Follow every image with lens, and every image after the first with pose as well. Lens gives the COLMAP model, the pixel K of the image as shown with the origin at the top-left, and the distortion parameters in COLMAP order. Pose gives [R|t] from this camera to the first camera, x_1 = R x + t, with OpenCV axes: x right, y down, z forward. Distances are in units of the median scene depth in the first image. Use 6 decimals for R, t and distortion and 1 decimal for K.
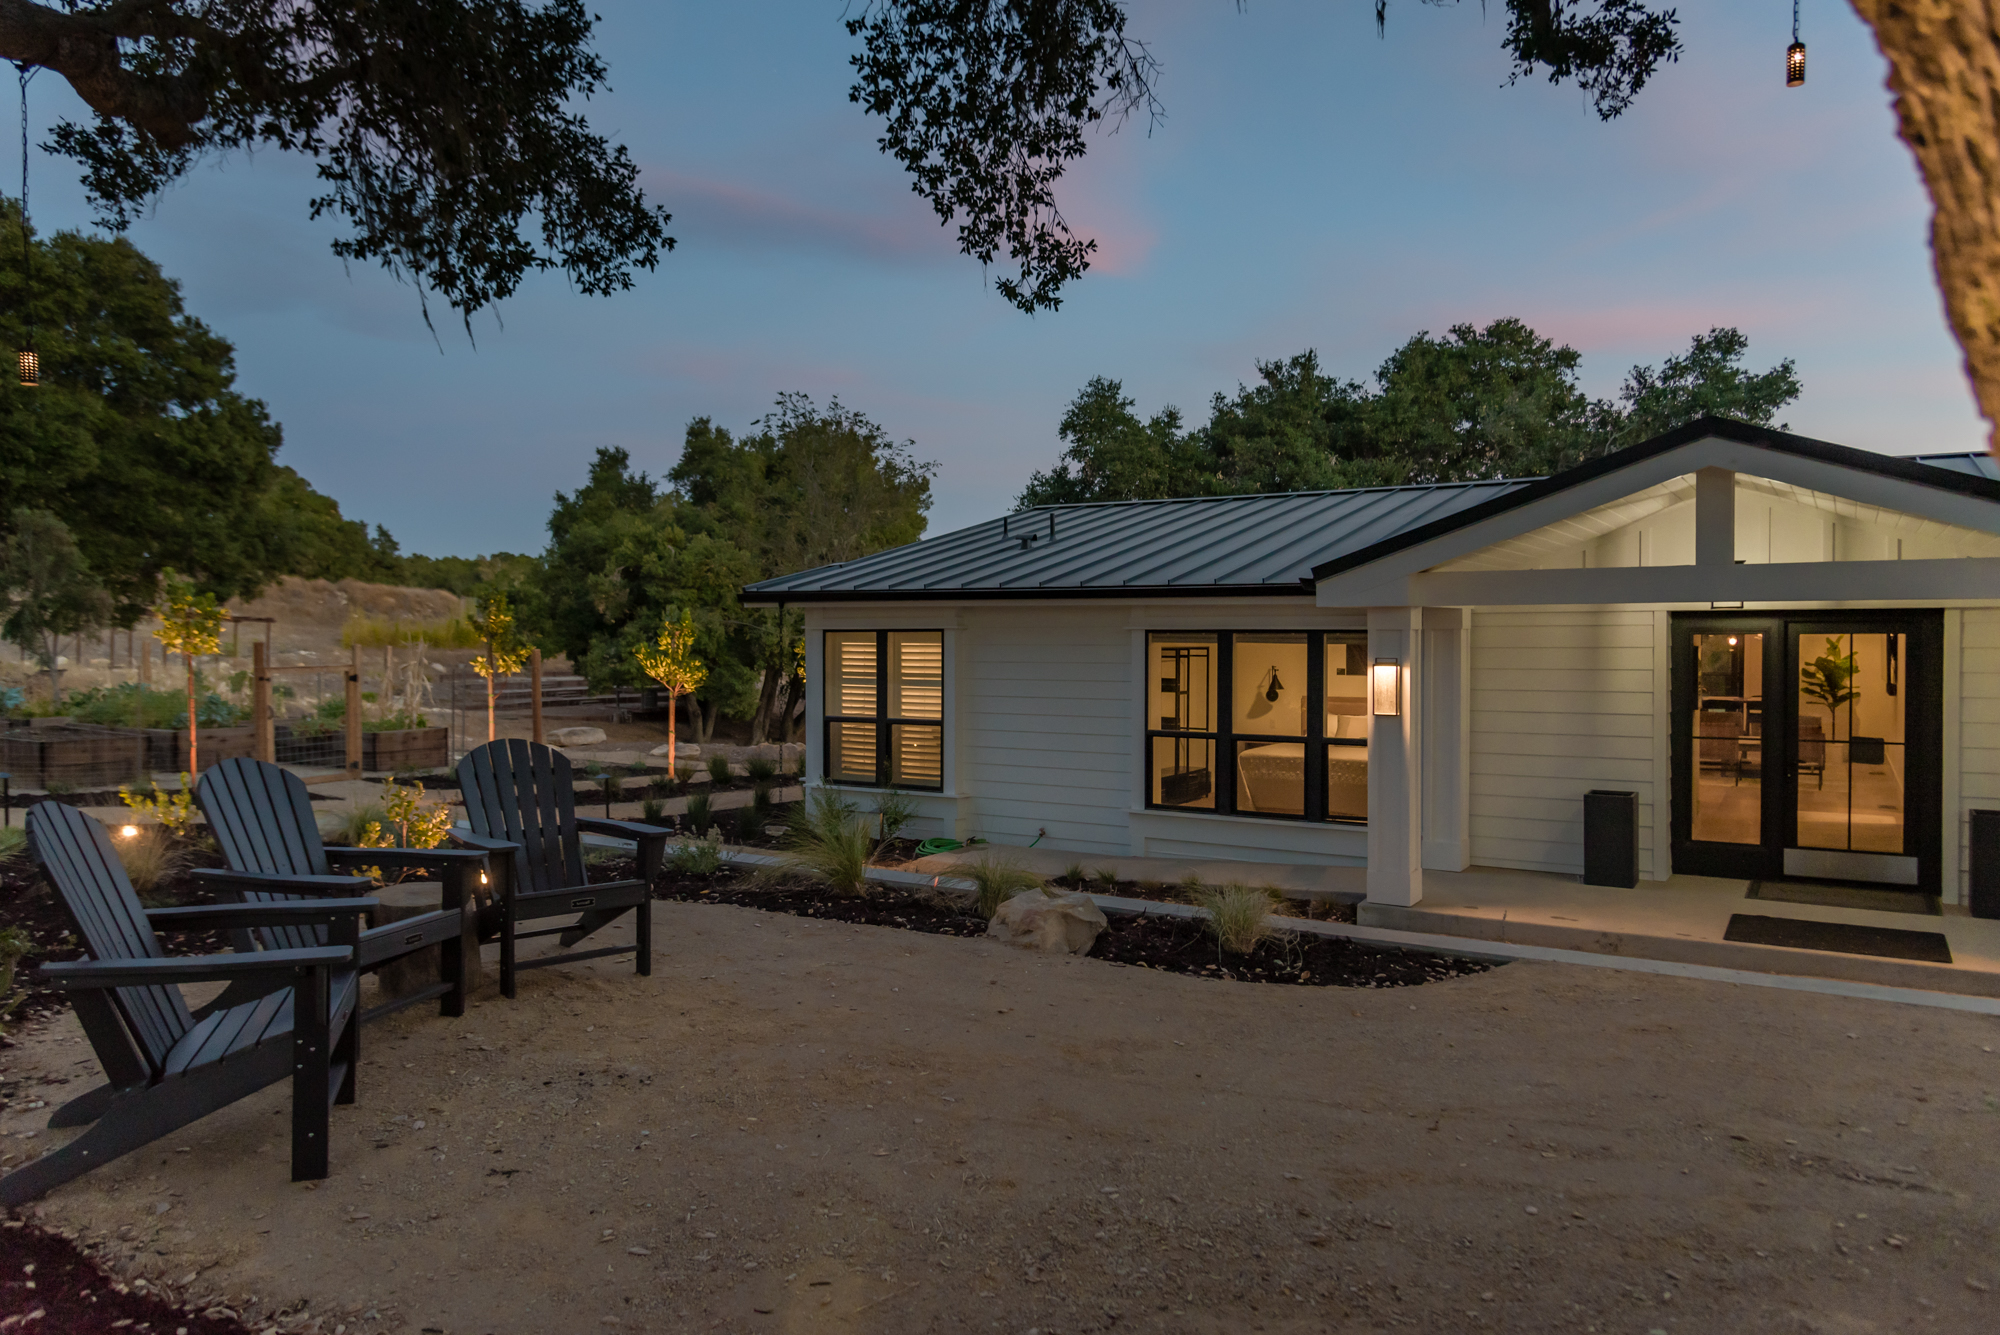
lens RADIAL K [[1373.7, 0, 981.3], [0, 1373.7, 664.7], [0, 0, 1]] dist [0.010918, -0.026091]
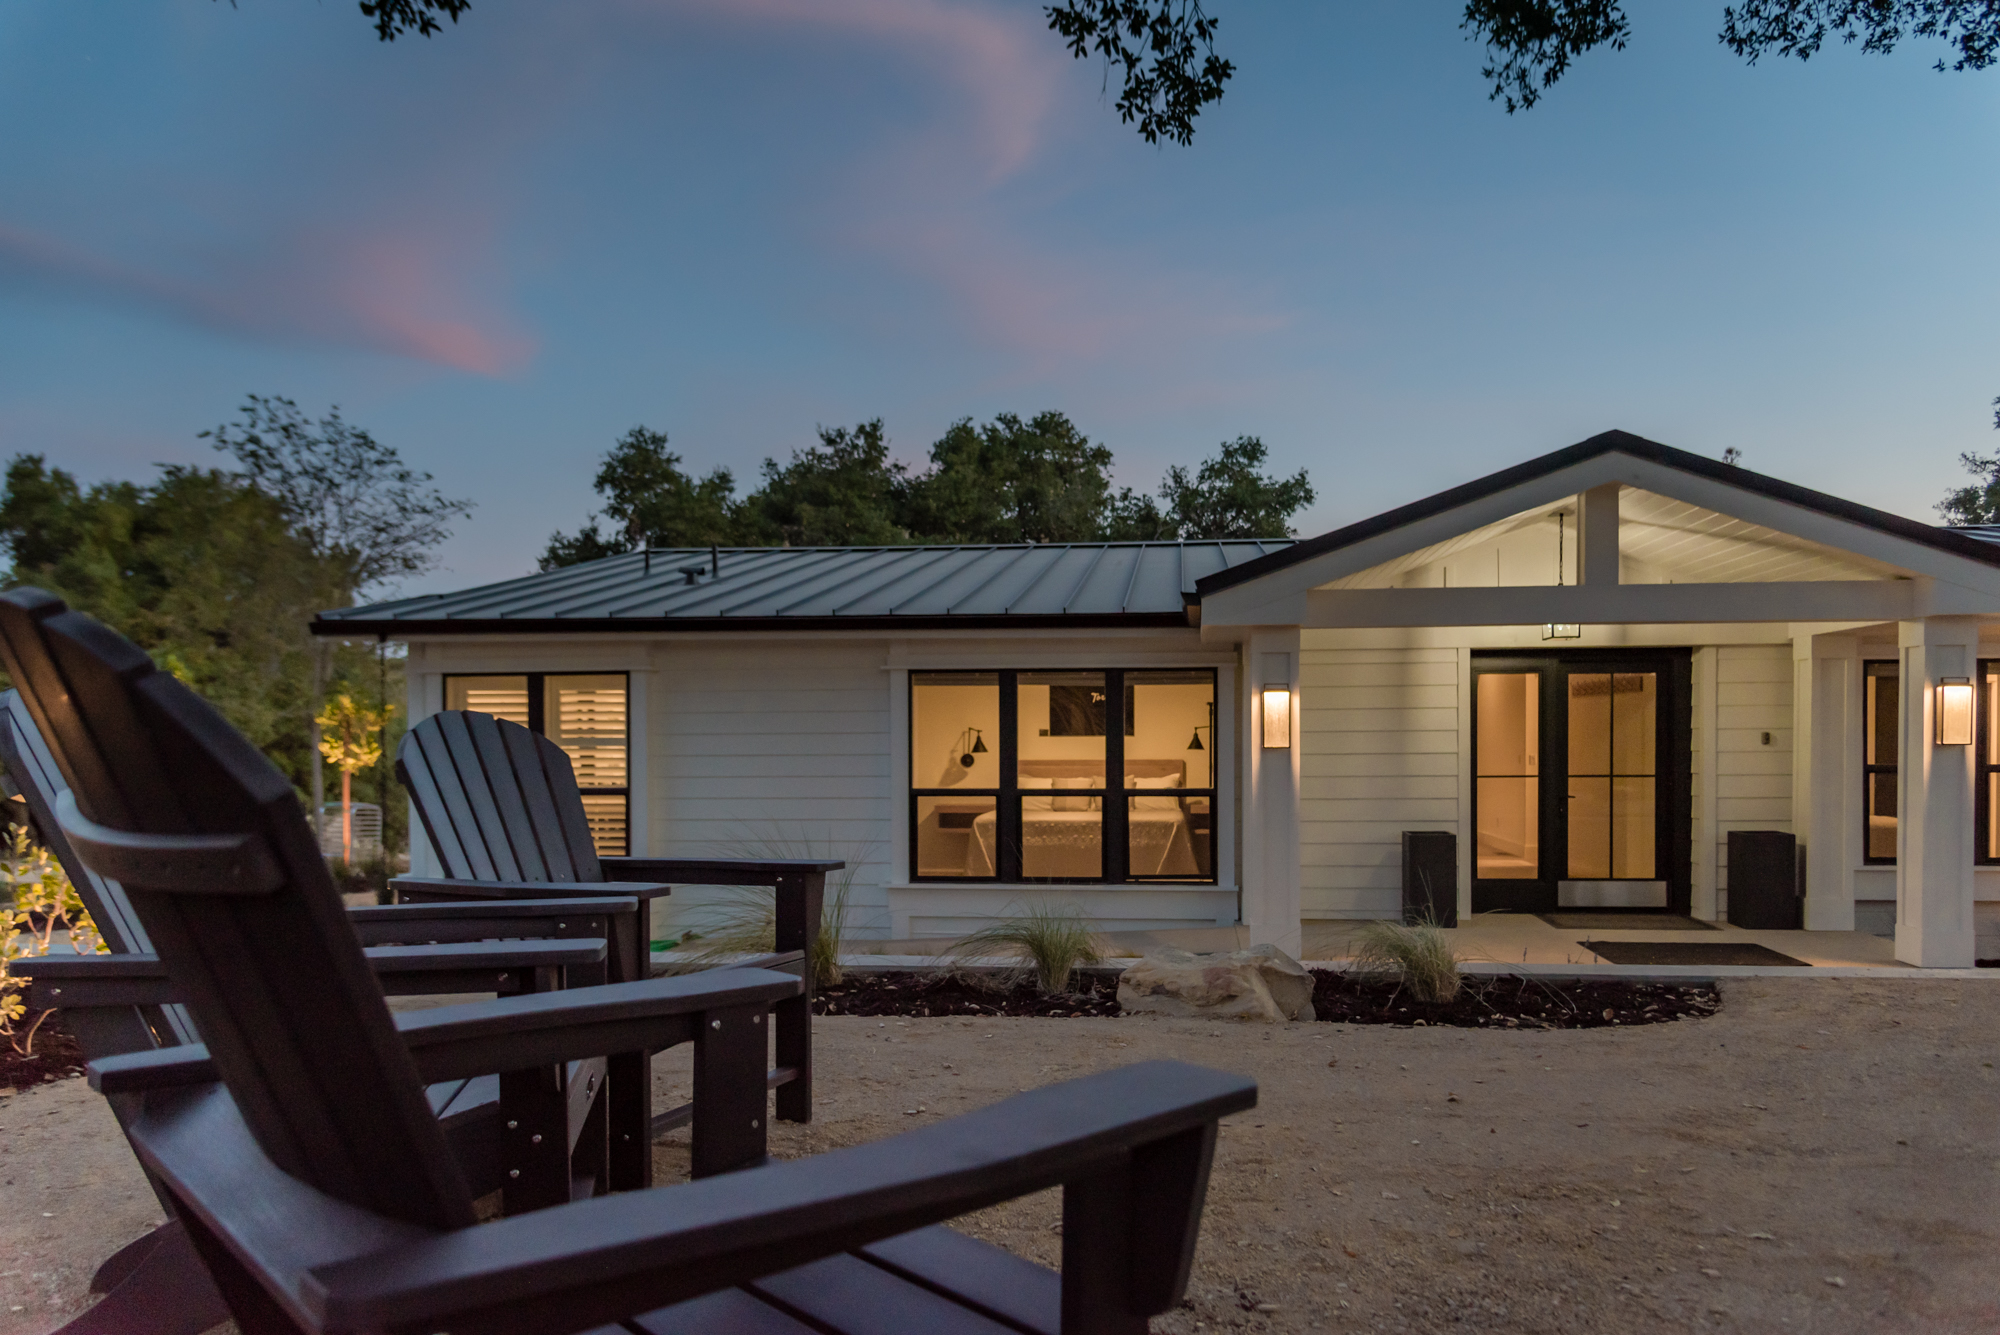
lens RADIAL K [[1373.7, 0, 1072.1], [0, 1373.7, 775.9], [0, 0, 1]] dist [0.010918, -0.026091]
pose [[0.889476, -0.013834, 0.456772, -0.078813], [0.013749, 0.999899, 0.003509, 0.016866], [-0.456775, 0.003159, 0.889577, 0.089639]]
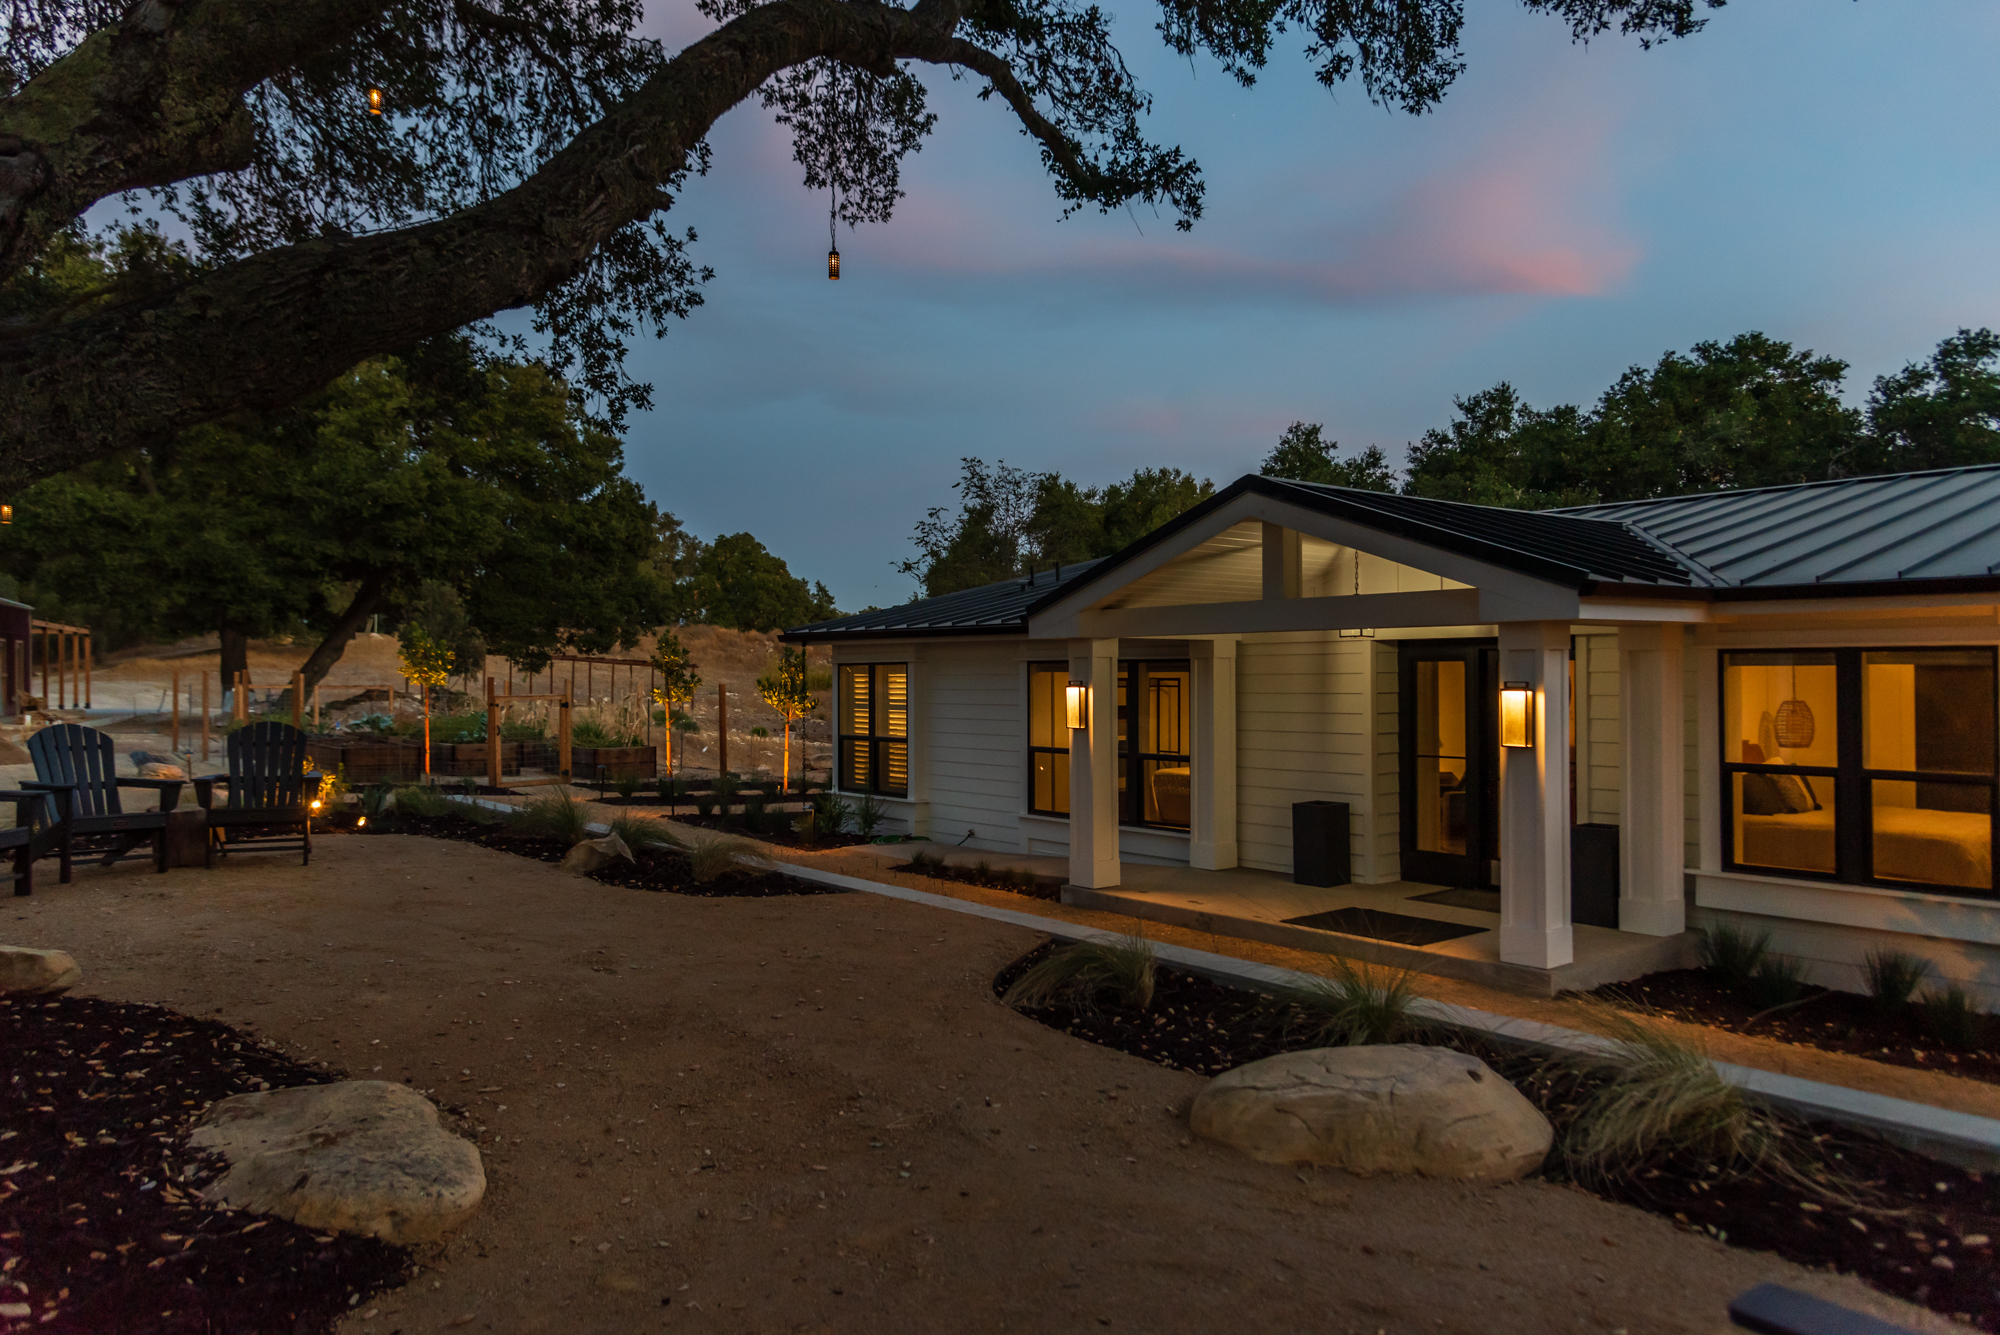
lens RADIAL K [[1373.7, 0, 951.8], [0, 1373.7, 681.7], [0, 0, 1]] dist [0.010918, -0.026091]
pose [[0.938793, -0.001150, -0.344479, 0.205856], [-0.006041, 0.999786, -0.019801, 0.006912], [0.344428, 0.020670, 0.938585, -0.057526]]
